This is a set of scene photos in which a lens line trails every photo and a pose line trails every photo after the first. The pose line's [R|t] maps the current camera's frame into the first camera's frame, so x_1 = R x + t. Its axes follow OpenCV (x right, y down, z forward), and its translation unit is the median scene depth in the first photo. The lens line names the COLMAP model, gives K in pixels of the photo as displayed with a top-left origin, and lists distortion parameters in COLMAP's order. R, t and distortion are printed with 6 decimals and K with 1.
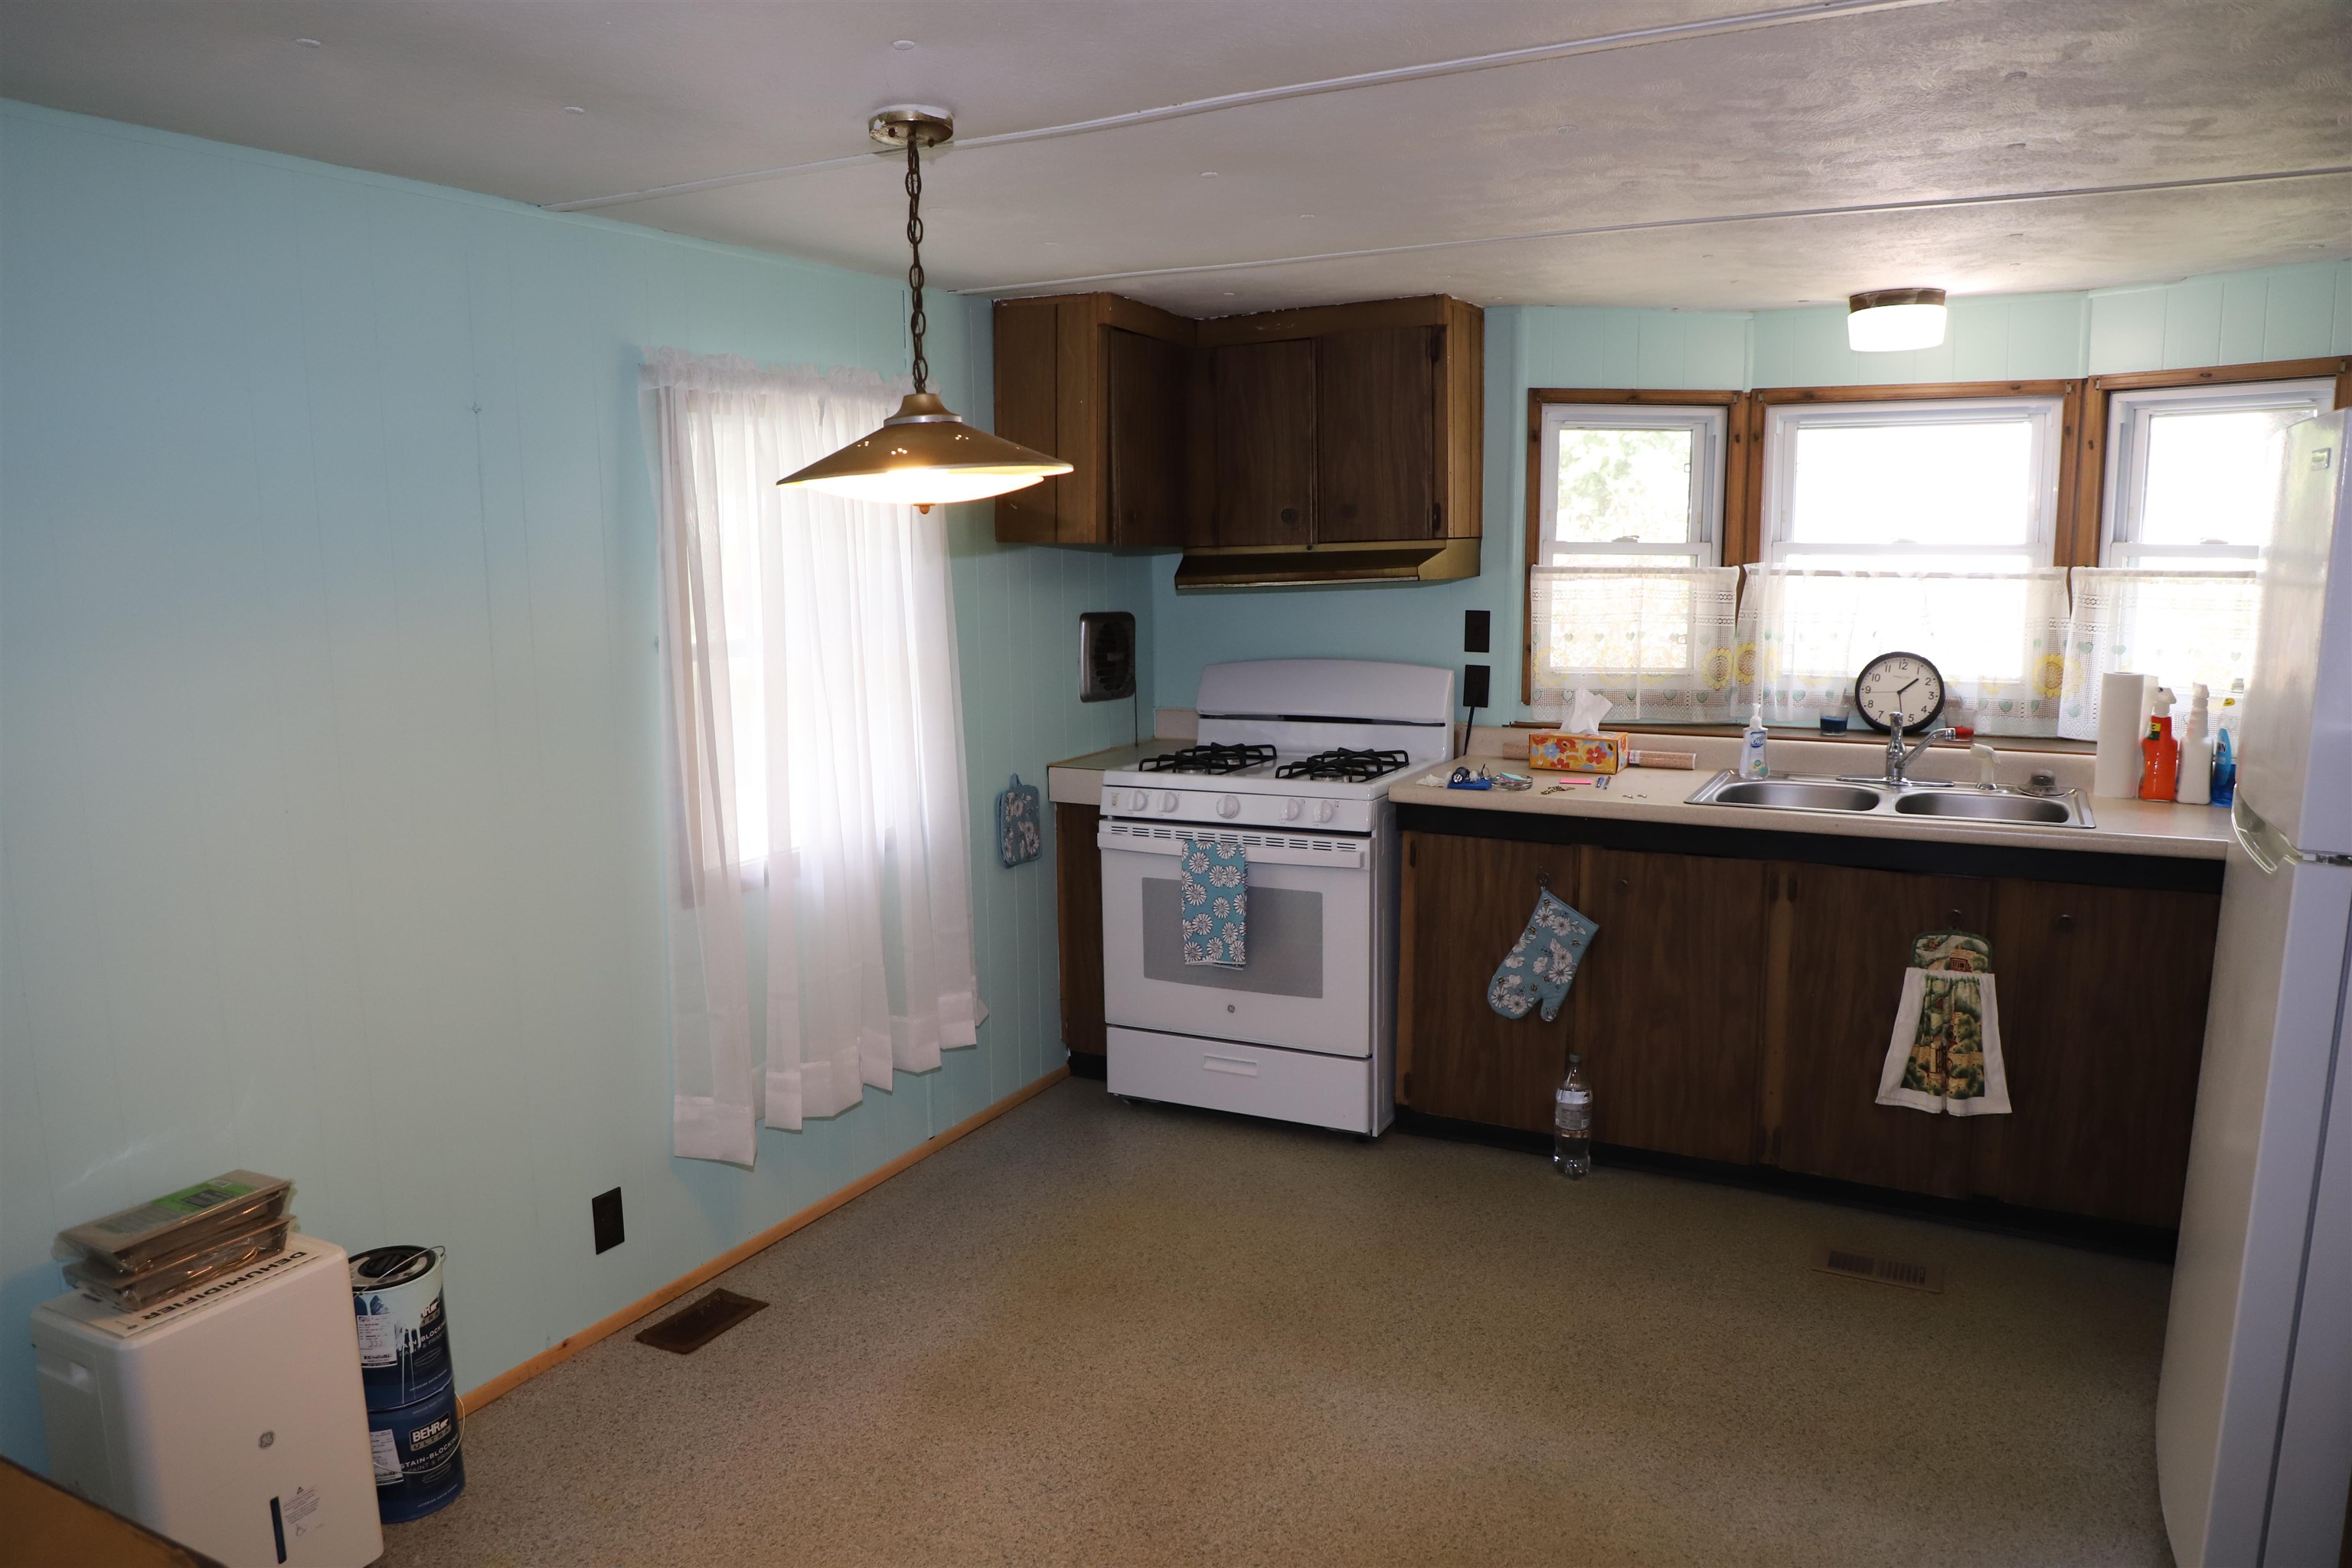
lens RADIAL K [[1585.5, 0, 1187.5], [0, 1585.5, 766.0], [0, 0, 1]] dist [-0.077801, 0.037726]
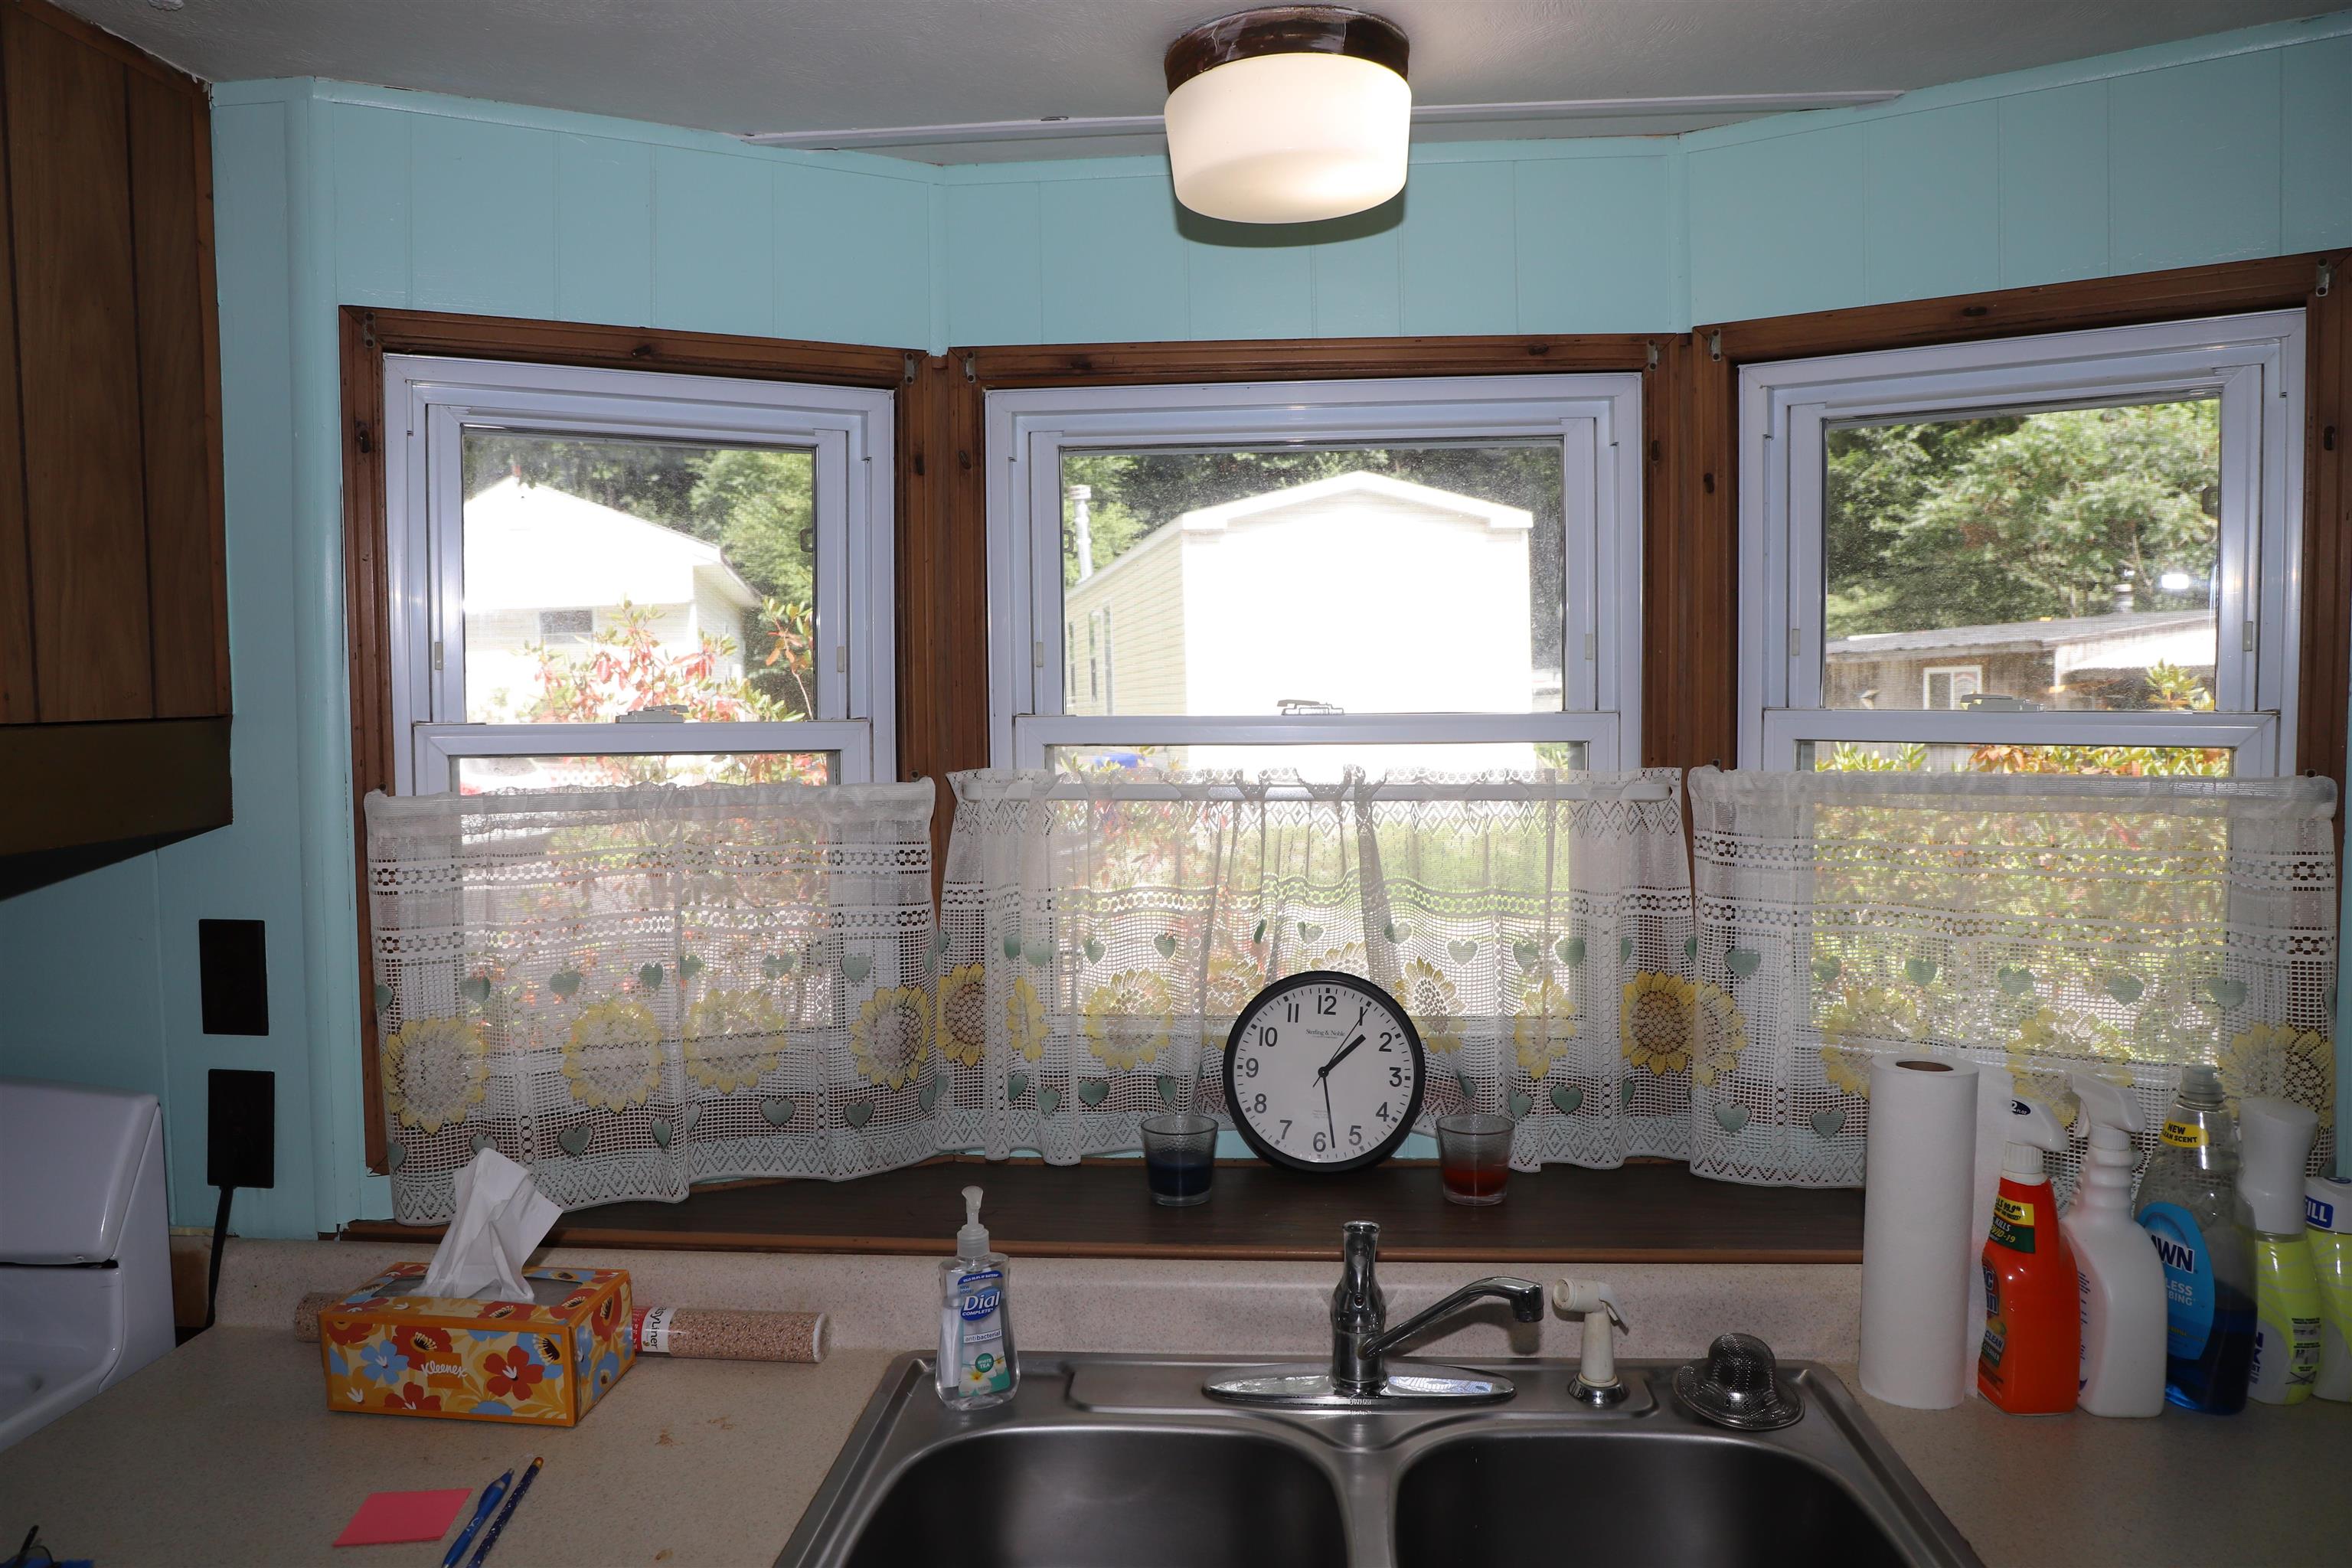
lens RADIAL K [[1585.5, 0, 1175.9], [0, 1585.5, 773.5], [0, 0, 1]] dist [-0.077801, 0.037726]
pose [[0.918314, -0.024052, 0.395122, 0.265254], [0.060864, 0.994863, -0.080895, -0.098293], [-0.391147, 0.098336, 0.915060, 0.647275]]
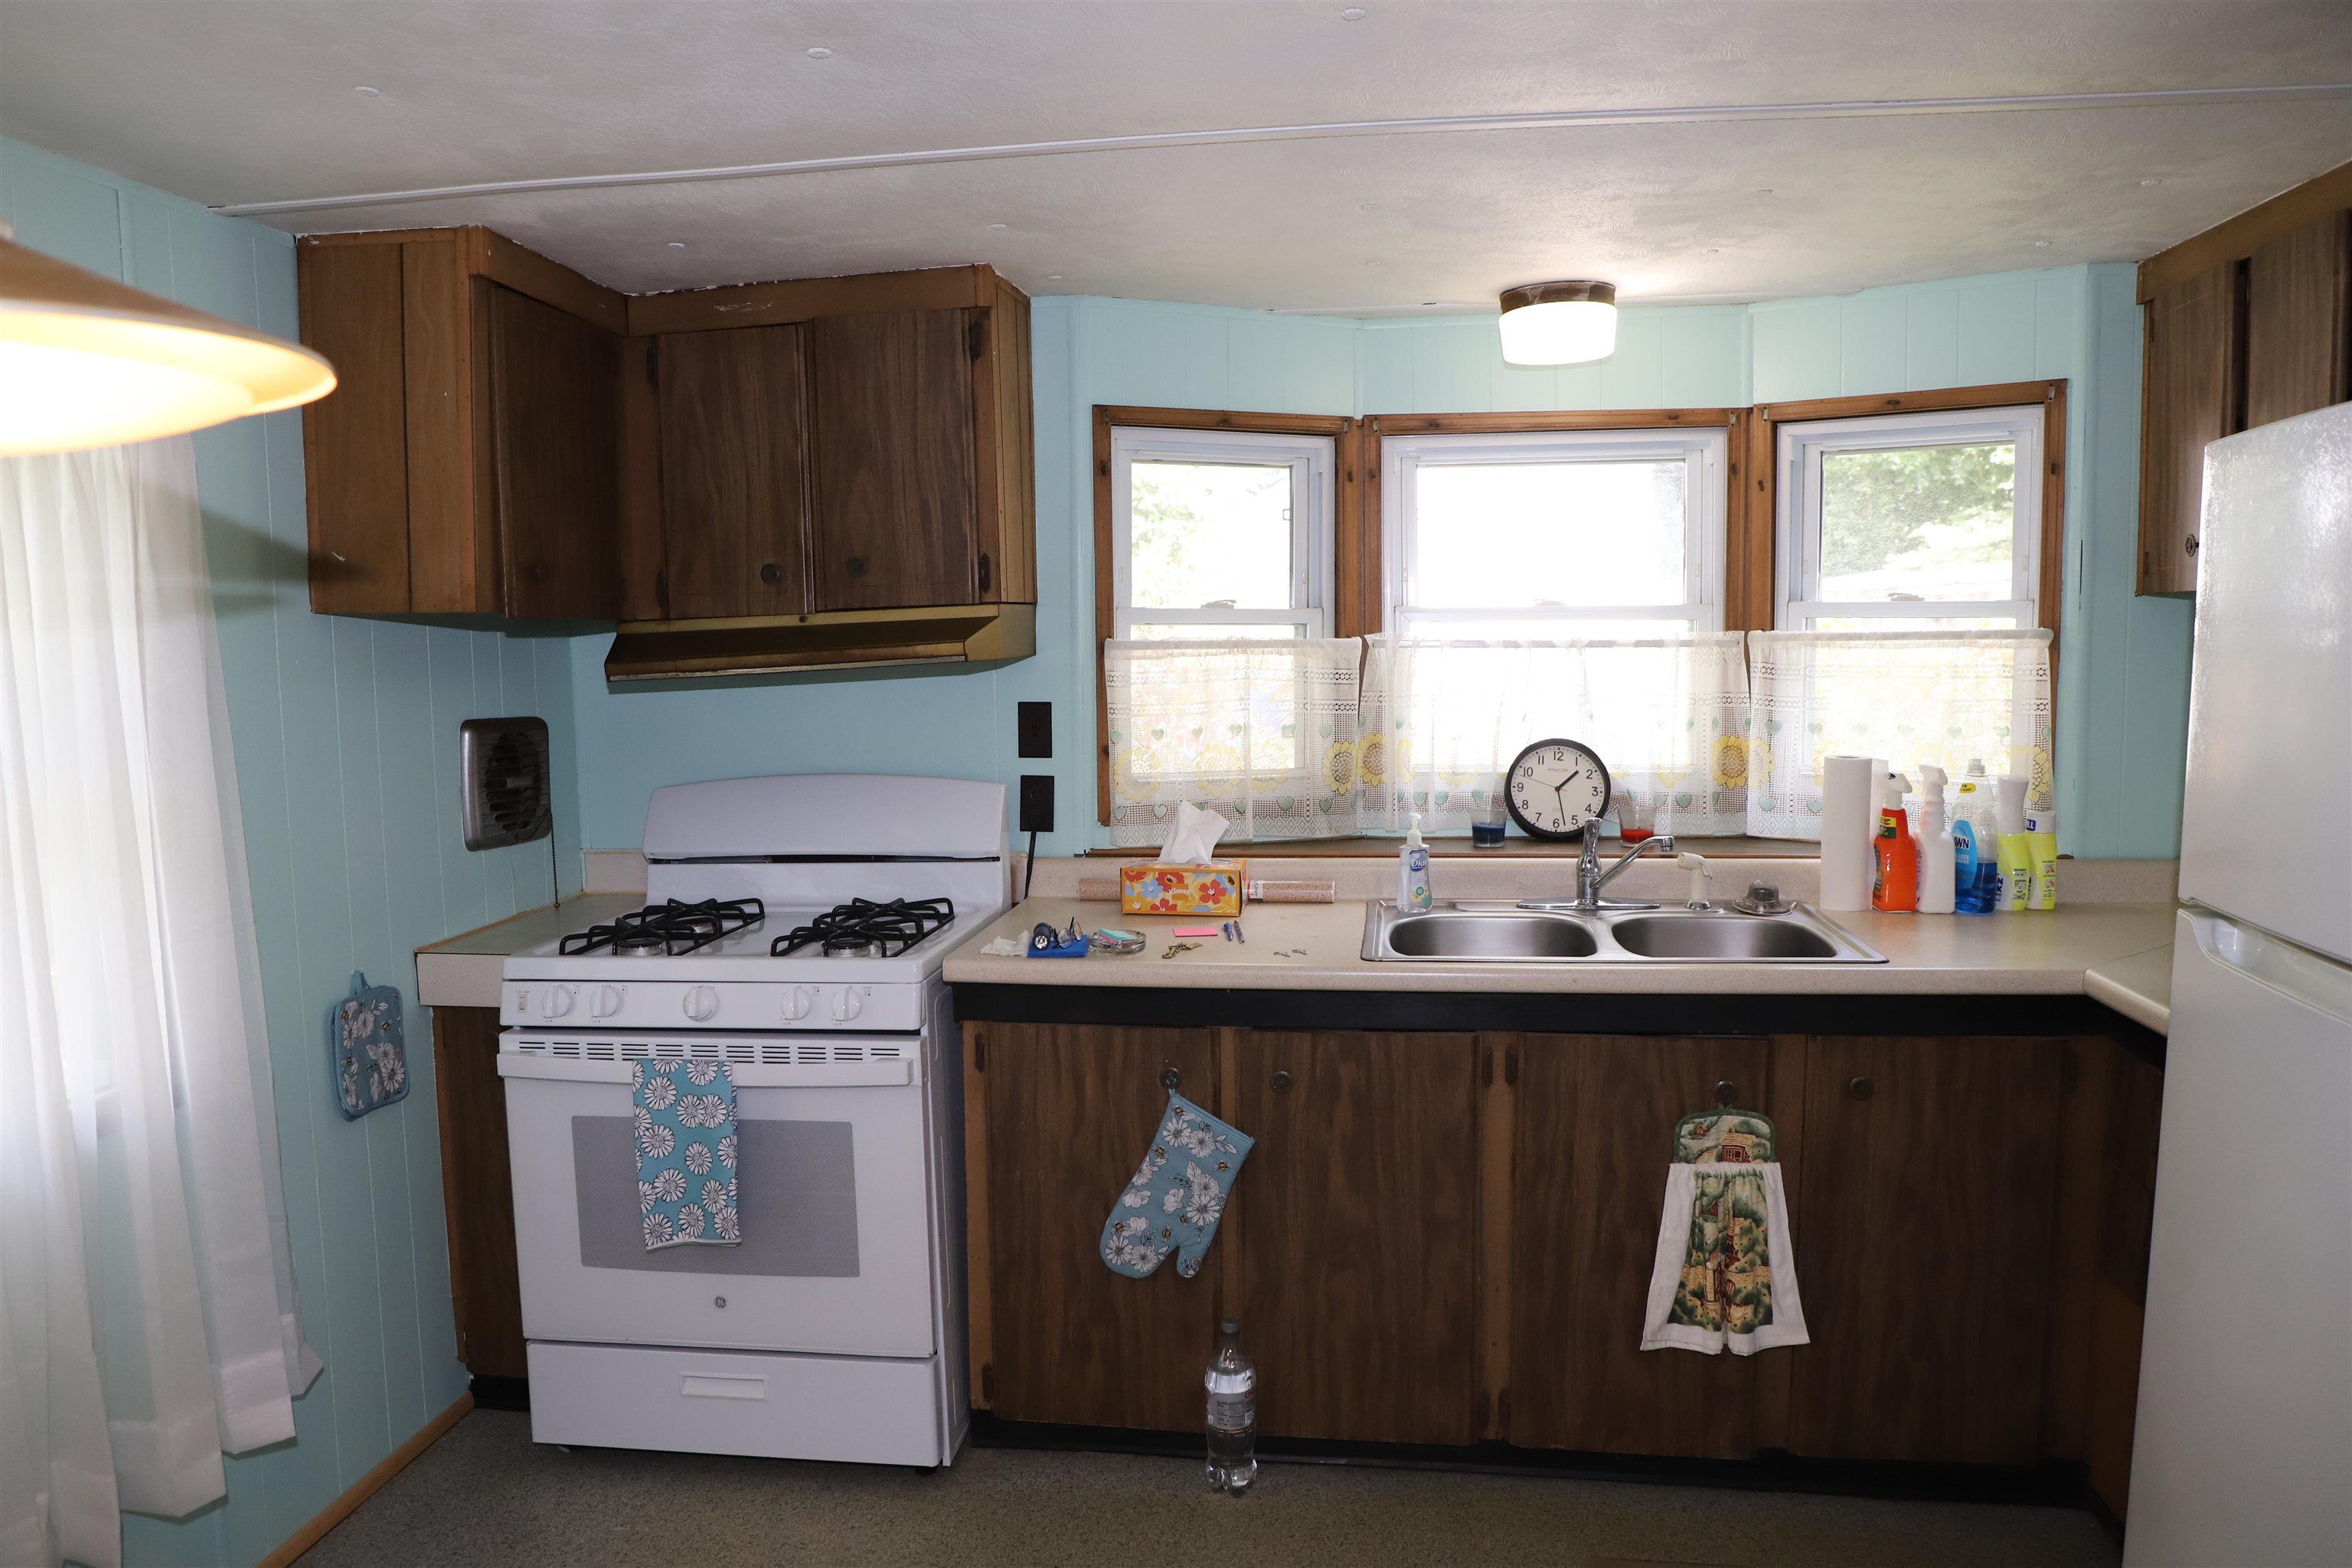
lens RADIAL K [[1585.5, 0, 1179.5], [0, 1585.5, 768.2], [0, 0, 1]] dist [-0.077801, 0.037726]
pose [[0.942330, -0.036191, 0.332723, -0.001358], [0.054900, 0.997385, -0.046997, -0.031247], [-0.330152, 0.062553, 0.941853, 0.304608]]
